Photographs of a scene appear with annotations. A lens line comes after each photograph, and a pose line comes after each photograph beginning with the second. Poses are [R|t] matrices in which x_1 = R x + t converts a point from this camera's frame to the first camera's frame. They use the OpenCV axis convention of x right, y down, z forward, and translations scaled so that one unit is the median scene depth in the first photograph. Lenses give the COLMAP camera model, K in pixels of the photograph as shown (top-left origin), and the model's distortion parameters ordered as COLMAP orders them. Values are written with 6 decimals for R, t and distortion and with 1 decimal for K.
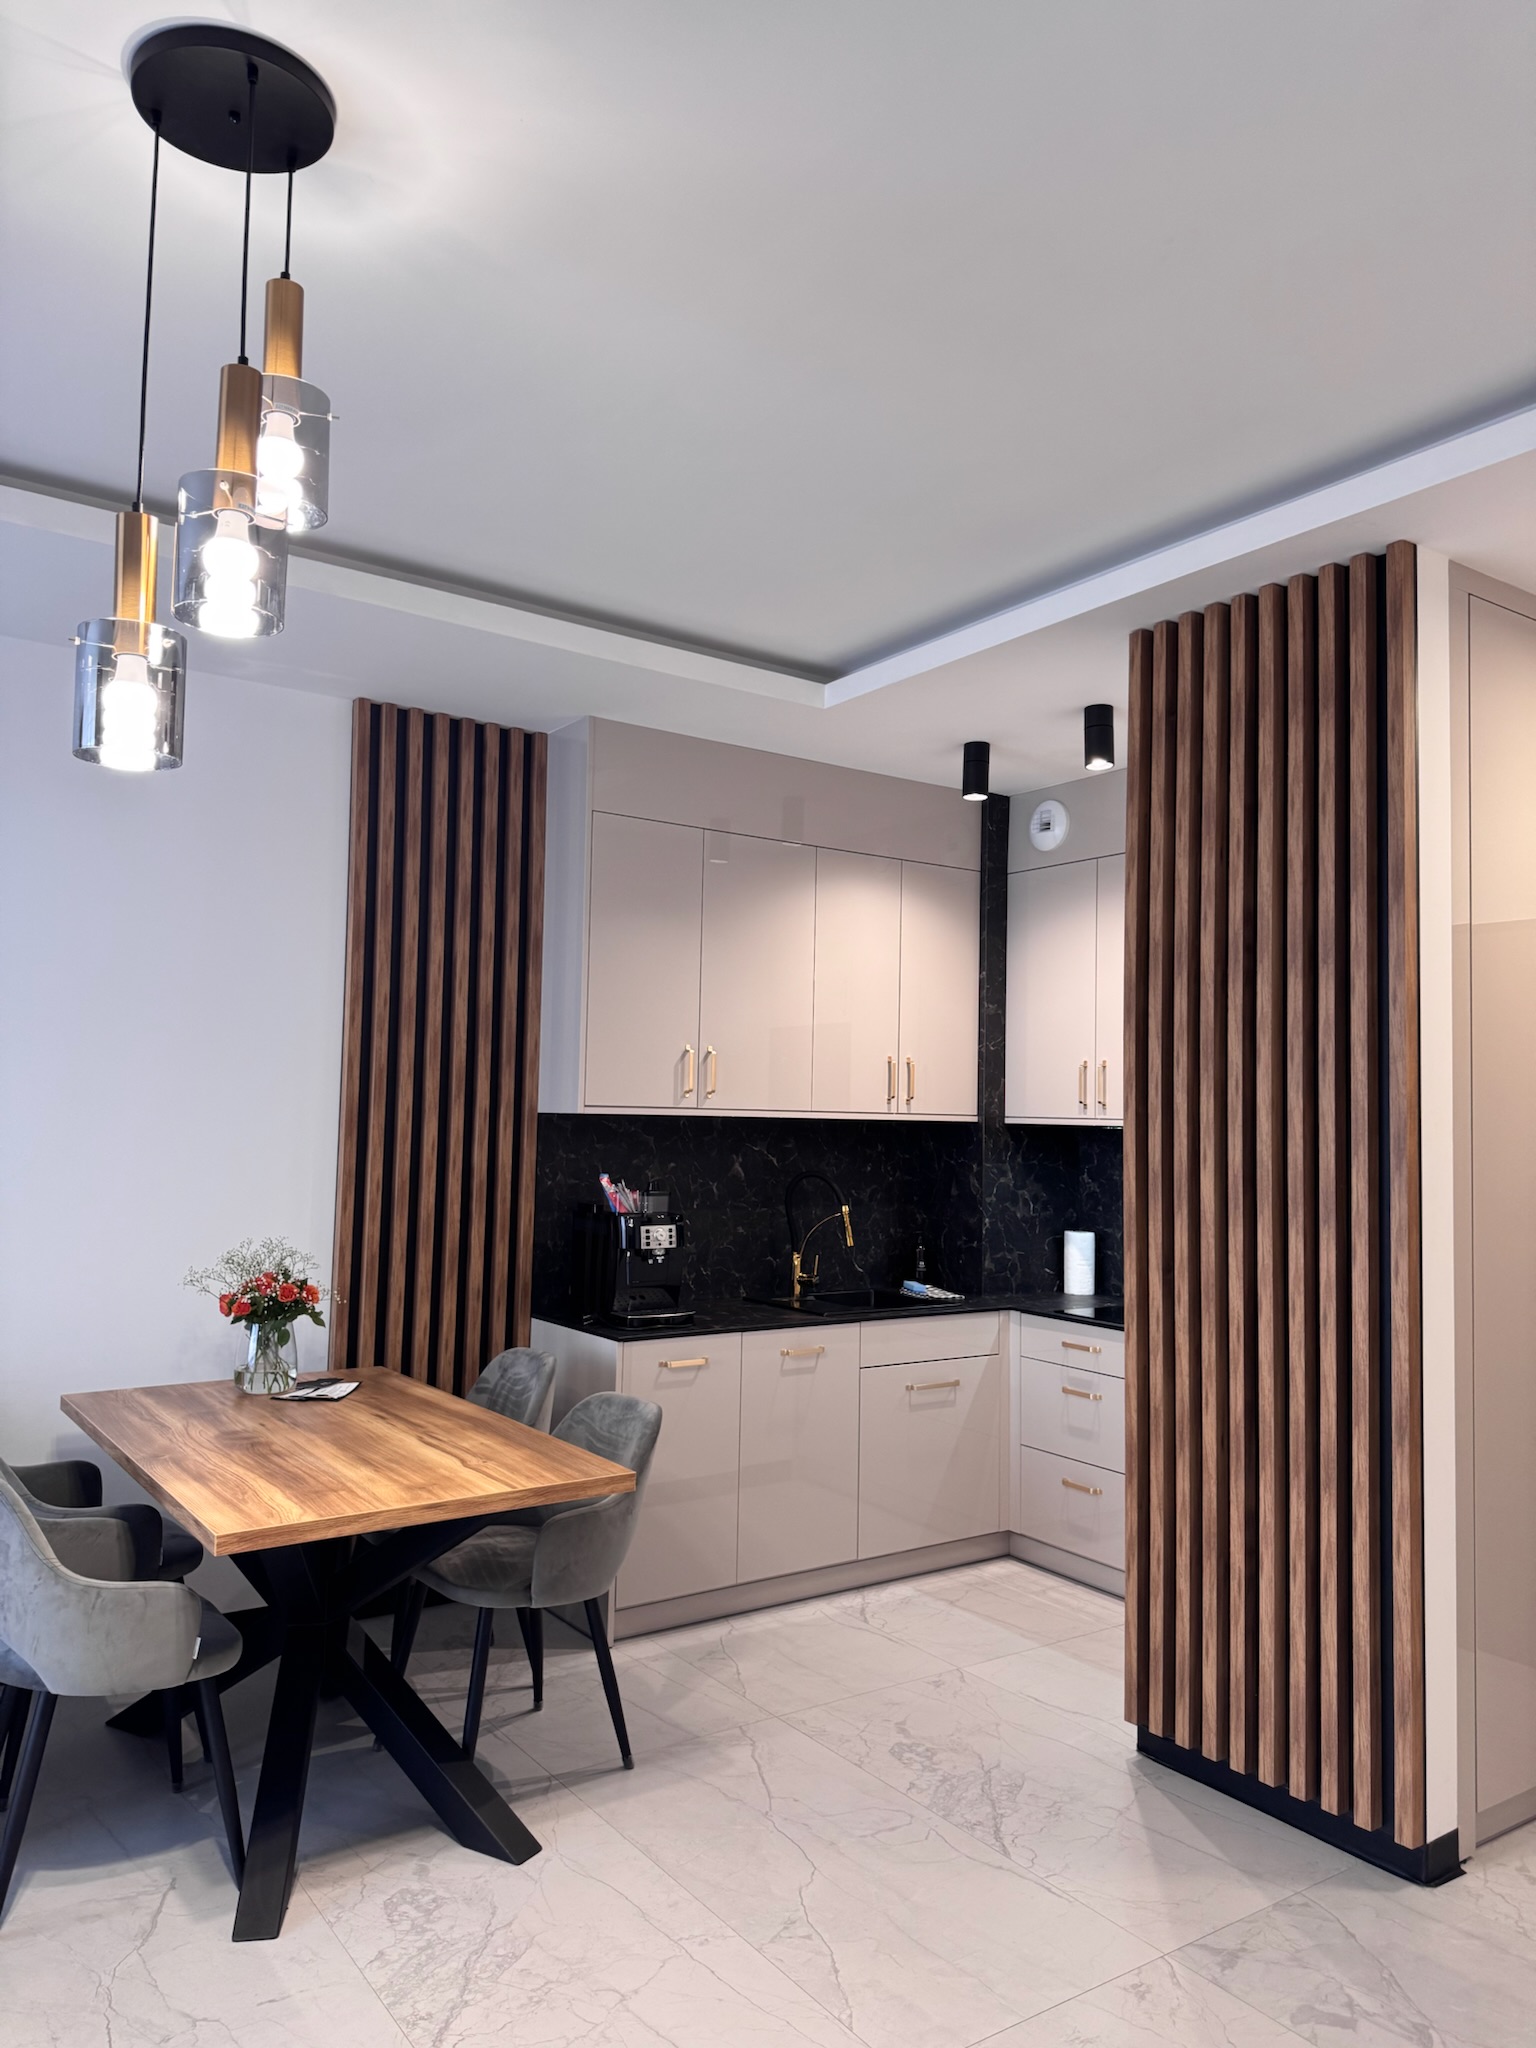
lens RADIAL K [[1446.8, 0, 762.0], [0, 1446.8, 1022.4], [0, 0, 1]] dist [0.011161, -0.025725]
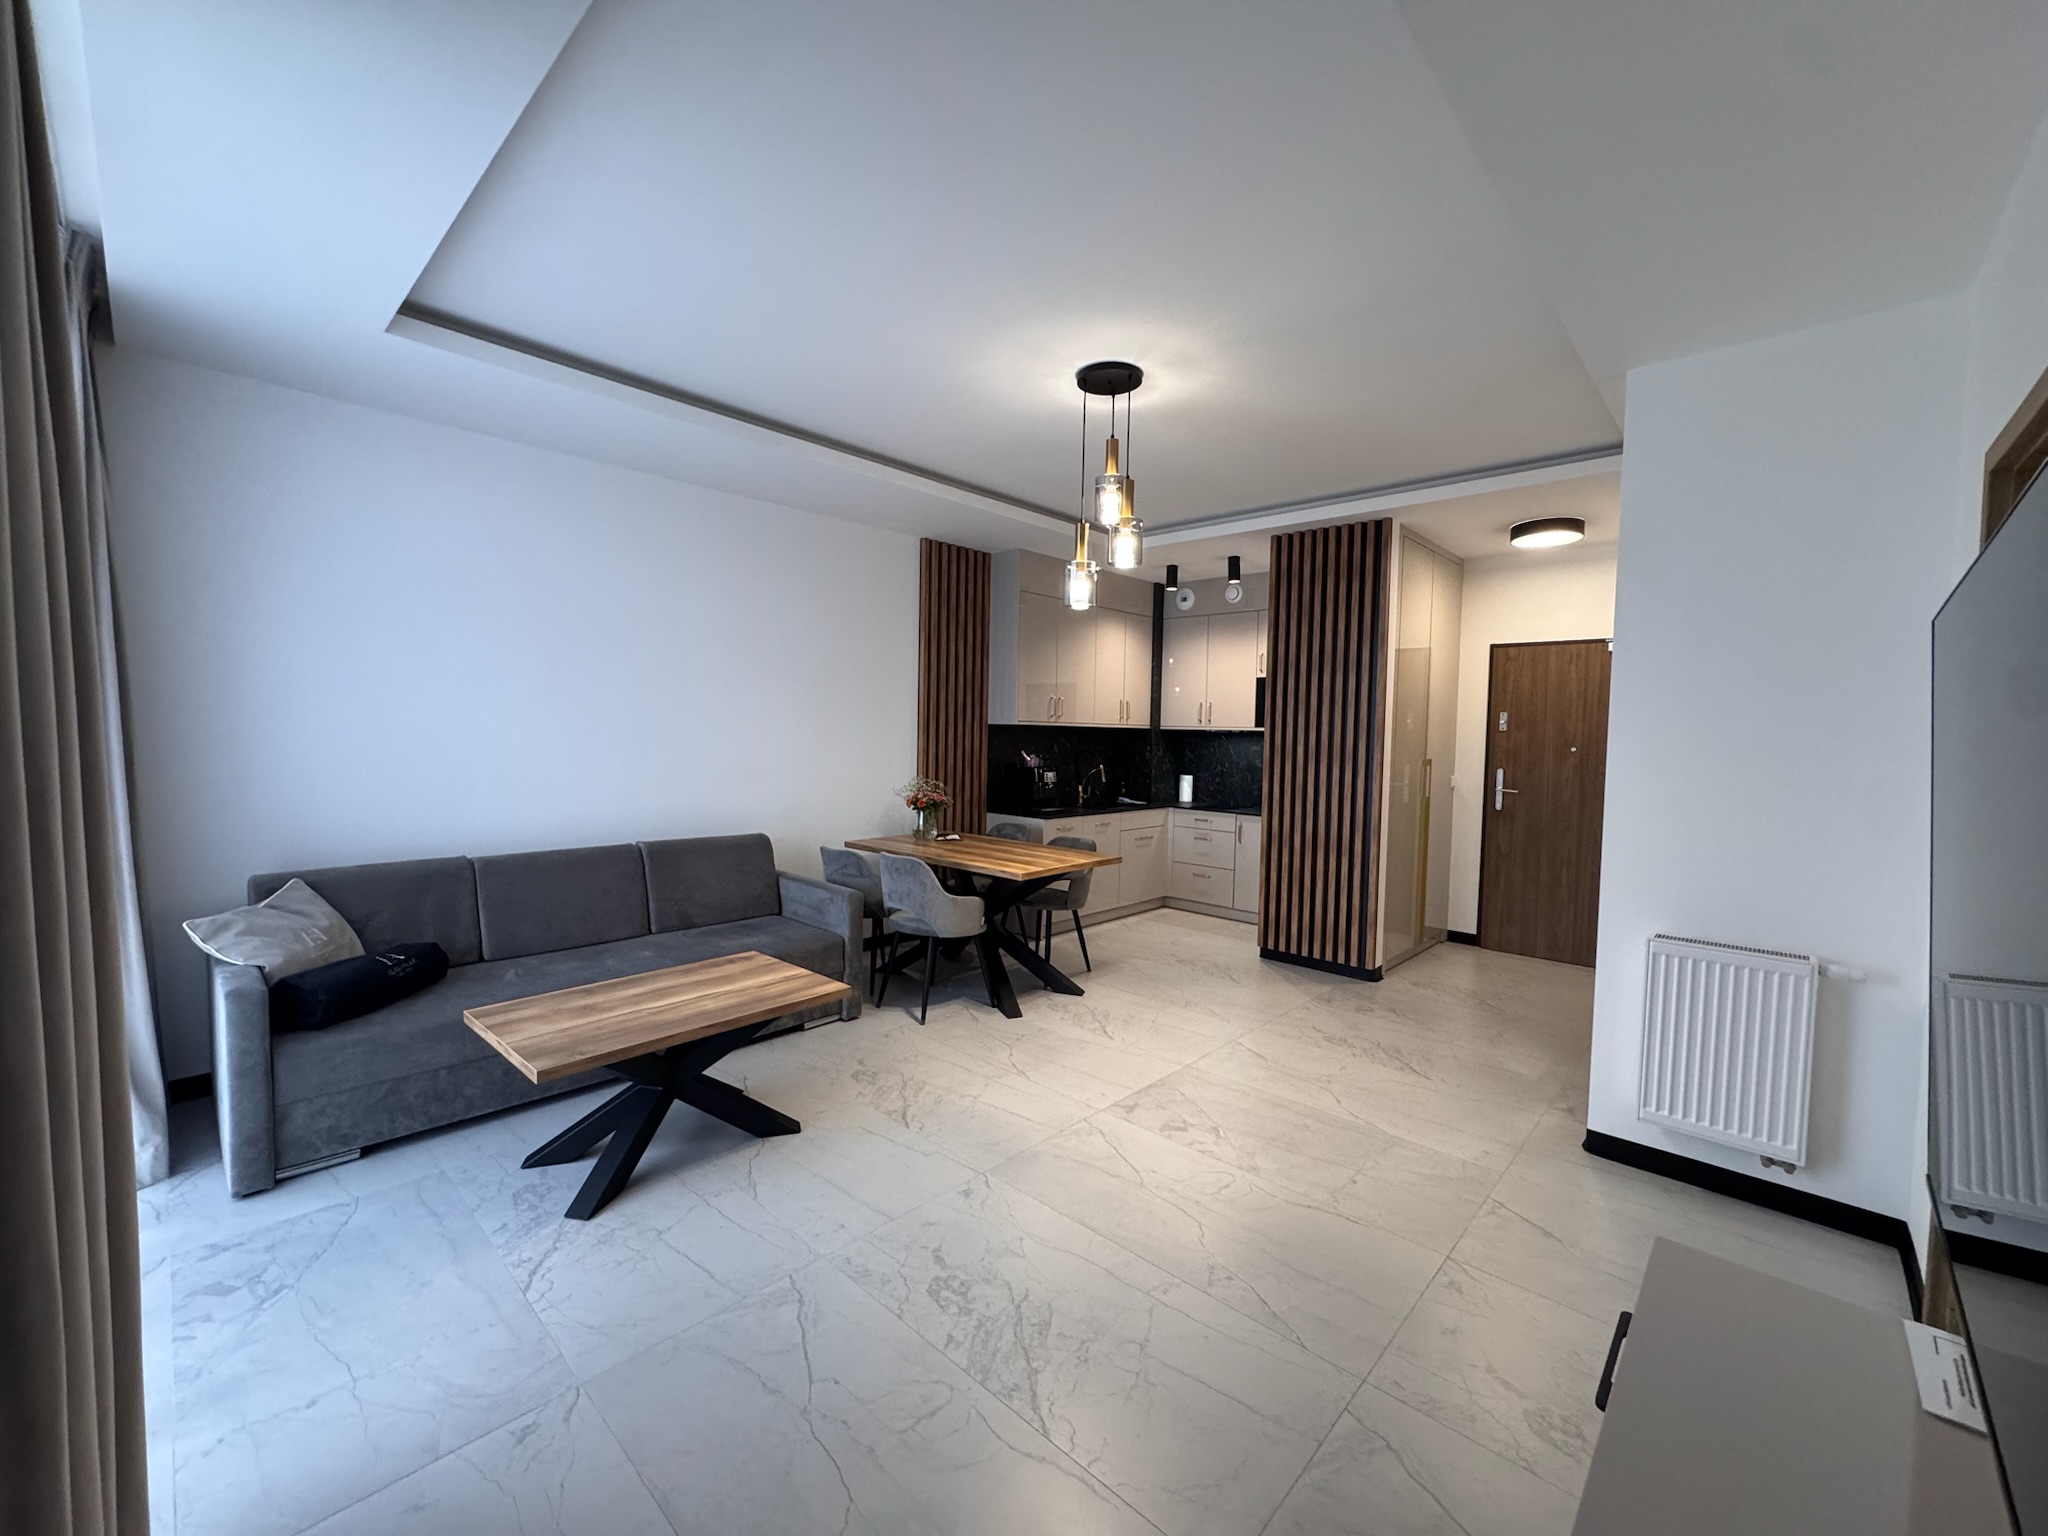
lens RADIAL K [[825.2, 0, 1029.5], [0, 825.2, 771.8], [0, 0, 1]] dist [0.001866, -0.000013]
pose [[0.976901, -0.010321, 0.213443, -0.480780], [-0.015303, 0.992890, 0.118049, -0.022331], [-0.213144, -0.118589, 0.969797, -0.367752]]
